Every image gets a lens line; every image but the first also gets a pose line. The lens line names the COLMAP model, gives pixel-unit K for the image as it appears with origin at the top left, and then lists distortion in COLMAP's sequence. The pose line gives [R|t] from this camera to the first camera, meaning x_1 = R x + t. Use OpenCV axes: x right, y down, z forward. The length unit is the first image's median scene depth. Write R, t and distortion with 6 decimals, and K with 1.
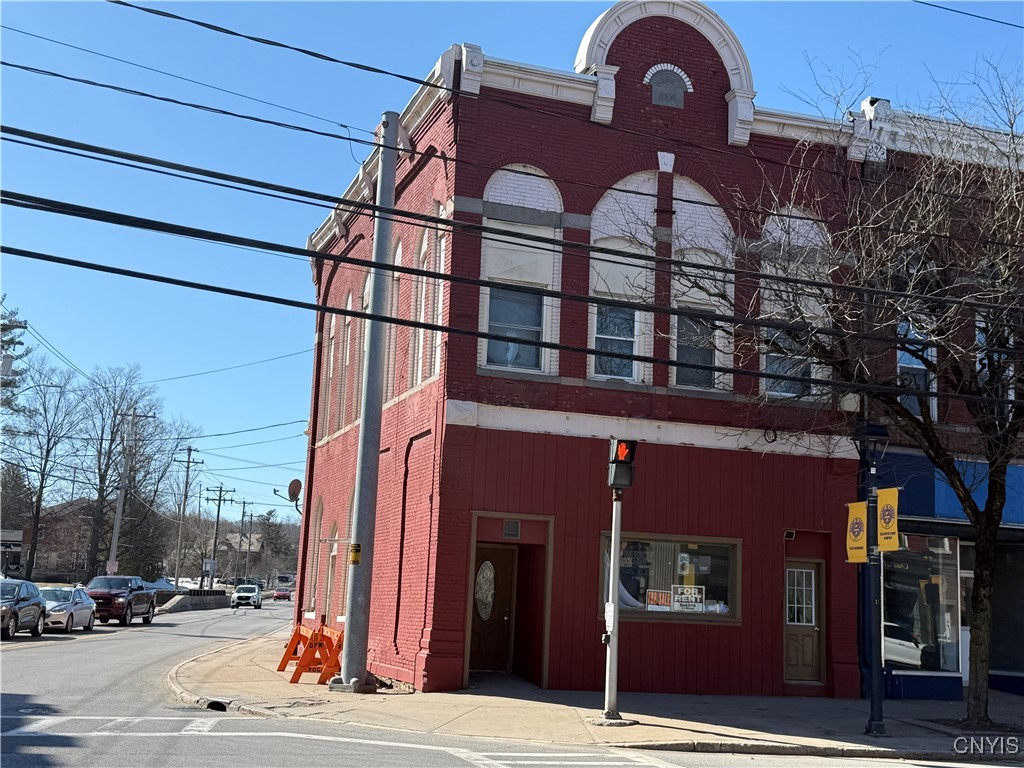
lens RADIAL K [[1285.2, 0, 515.4], [0, 1285.2, 400.7], [0, 0, 1]] dist [0.206053, -0.476730]
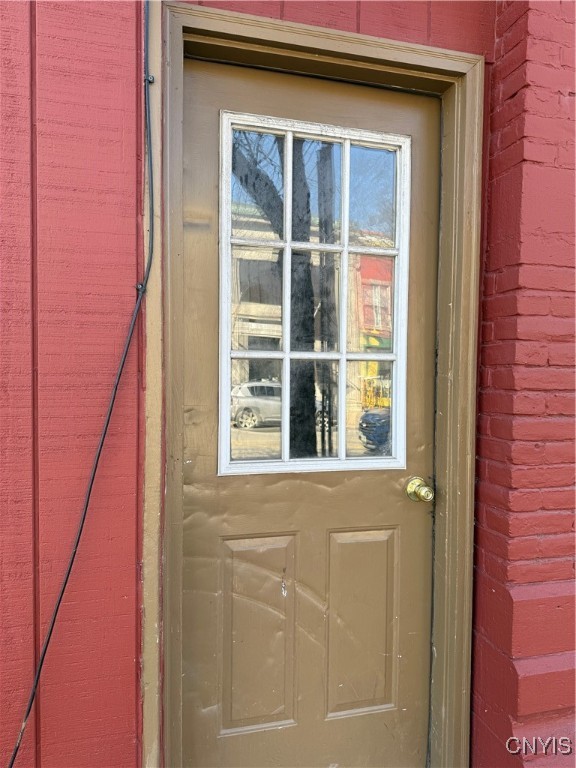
lens RADIAL K [[542.5, 0, 284.3], [0, 542.5, 381.5], [0, 0, 1]] dist [0.072593, -0.087649]
pose [[0.998981, -0.034406, 0.029214, 0.211748], [0.028258, 0.981453, 0.189606, 0.146735], [-0.035196, -0.188588, 0.981425, 0.931466]]
